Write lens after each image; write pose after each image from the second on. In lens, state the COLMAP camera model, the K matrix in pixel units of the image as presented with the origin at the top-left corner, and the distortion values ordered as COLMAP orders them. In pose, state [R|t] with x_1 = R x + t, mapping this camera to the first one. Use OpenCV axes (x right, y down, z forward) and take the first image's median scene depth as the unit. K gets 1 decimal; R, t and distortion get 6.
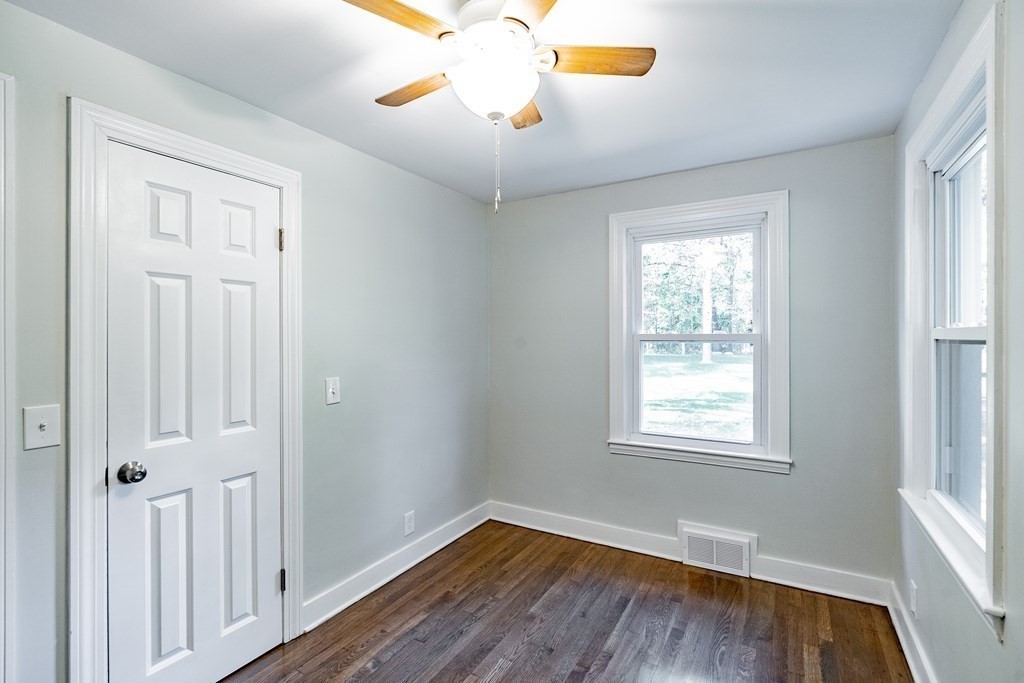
lens RADIAL K [[473.7, 0, 510.5], [0, 473.7, 340.3], [0, 0, 1]] dist [-0.016260, 0.003059]
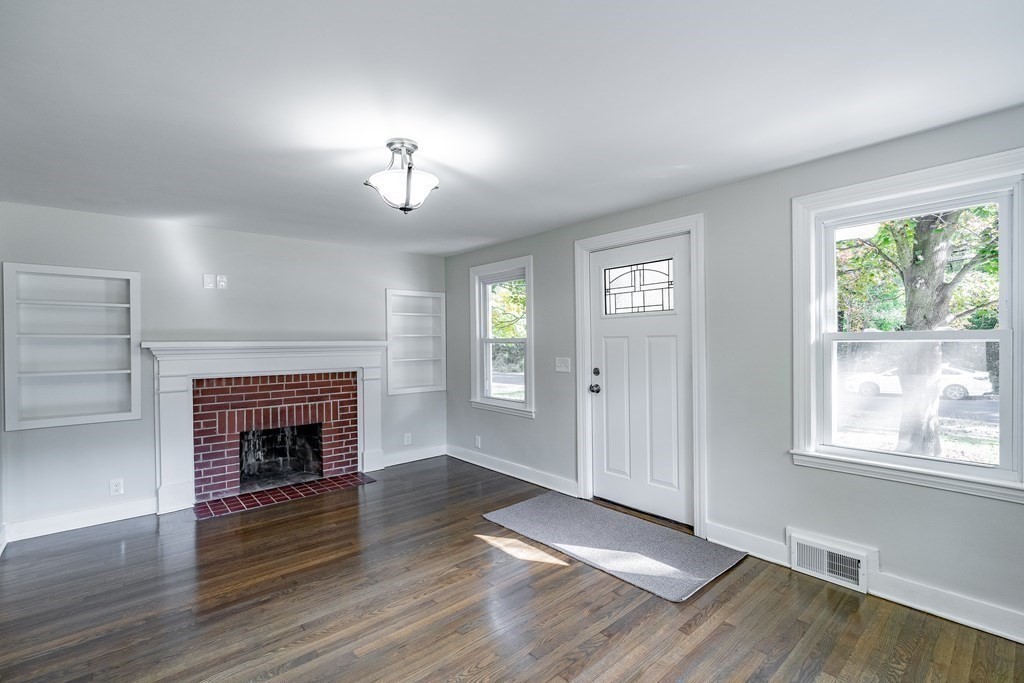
lens RADIAL K [[473.7, 0, 522.6], [0, 473.7, 341.9], [0, 0, 1]] dist [-0.016260, 0.003059]
pose [[0.946696, -0.005324, -0.322085, 0.158523], [0.006585, 0.999974, 0.002826, -0.000657], [0.322061, -0.004796, 0.946707, -0.092147]]
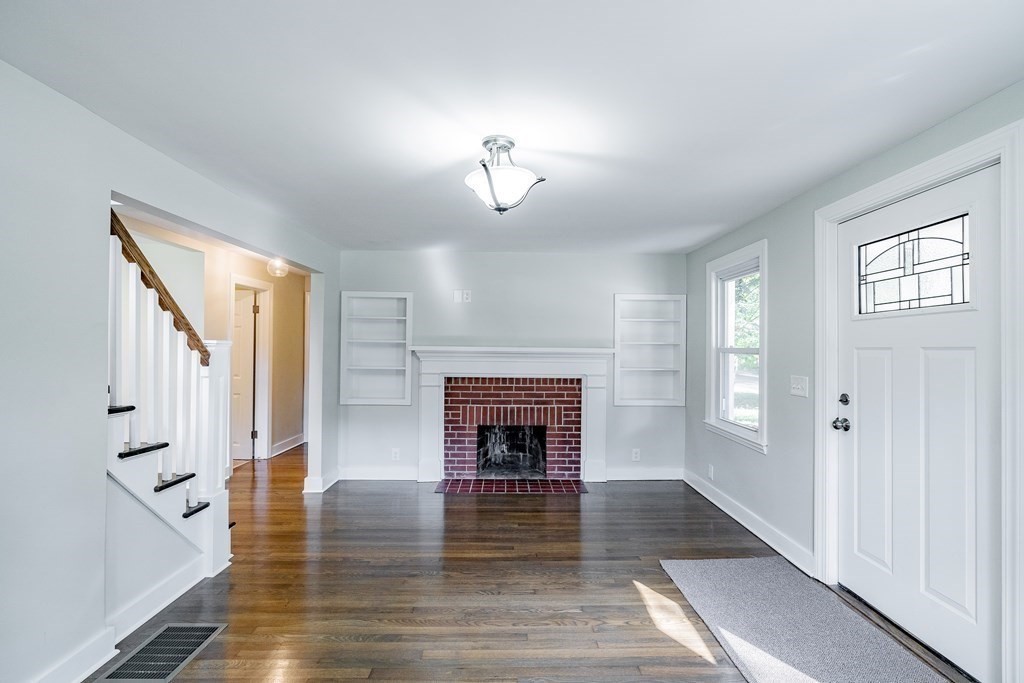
lens RADIAL K [[473.7, 0, 512.5], [0, 473.7, 346.1], [0, 0, 1]] dist [-0.016260, 0.003059]
pose [[0.498652, 0.003939, -0.866794, 0.195745], [-0.010557, 0.999943, -0.001530, -0.001368], [0.866738, 0.009914, 0.498665, -0.036195]]
